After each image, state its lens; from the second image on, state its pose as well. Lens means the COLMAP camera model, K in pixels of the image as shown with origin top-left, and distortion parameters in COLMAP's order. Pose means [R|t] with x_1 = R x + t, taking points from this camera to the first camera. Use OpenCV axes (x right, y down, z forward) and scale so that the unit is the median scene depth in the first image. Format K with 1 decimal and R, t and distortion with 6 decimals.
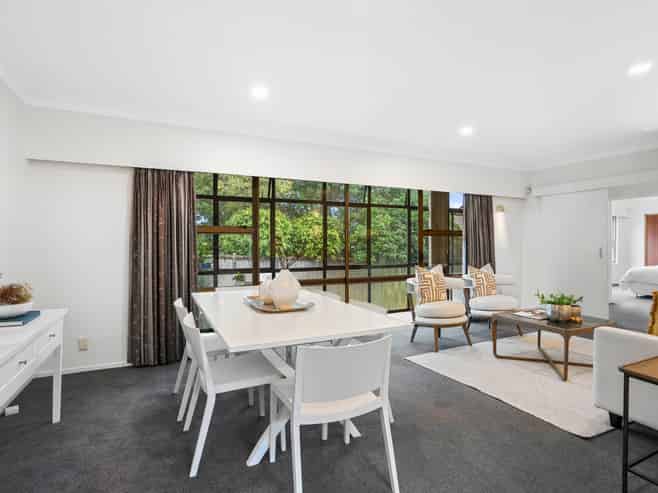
lens RADIAL K [[349.8, 0, 328.5], [0, 349.8, 255.4], [0, 0, 1]] dist [0.001679, 0.001773]
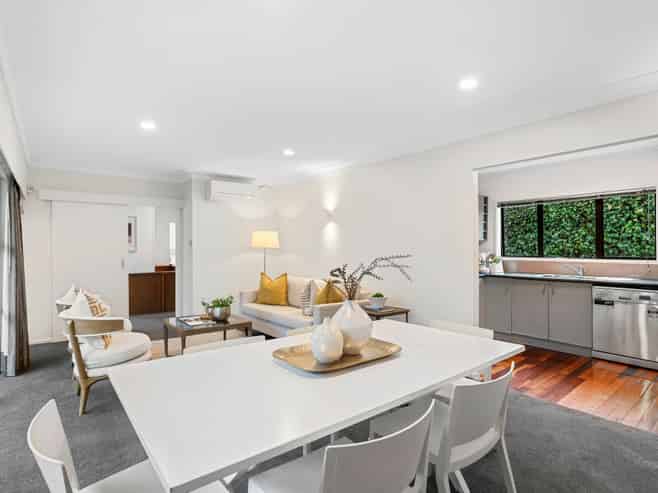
lens RADIAL K [[360.1, 0, 327.7], [0, 360.1, 245.7], [0, 0, 1]] dist [-0.001514, 0.002826]
pose [[-0.209026, 0.002044, 0.977908, -0.621135], [0.038142, 0.999254, 0.006064, -0.062372], [-0.977166, 0.038566, -0.208948, 0.850981]]
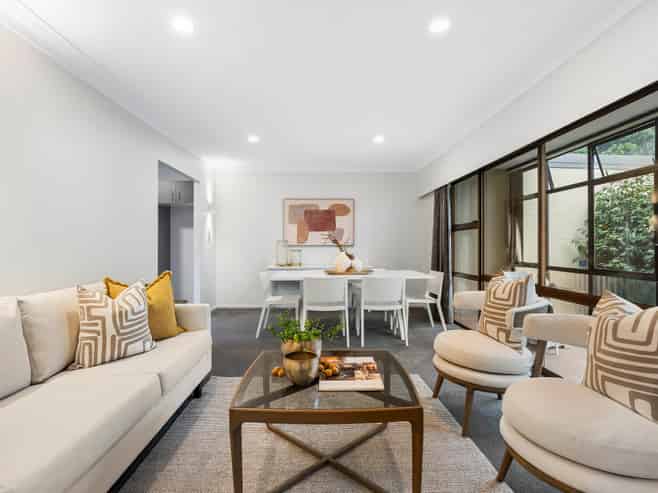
lens RADIAL K [[360.1, 0, 327.7], [0, 360.1, 245.7], [0, 0, 1]] dist [-0.001514, 0.002826]
pose [[-0.409278, -0.014723, -0.912291, 1.052638], [-0.033461, 0.999439, -0.001117, -0.010075], [0.911796, 0.030069, -0.409541, 1.208457]]
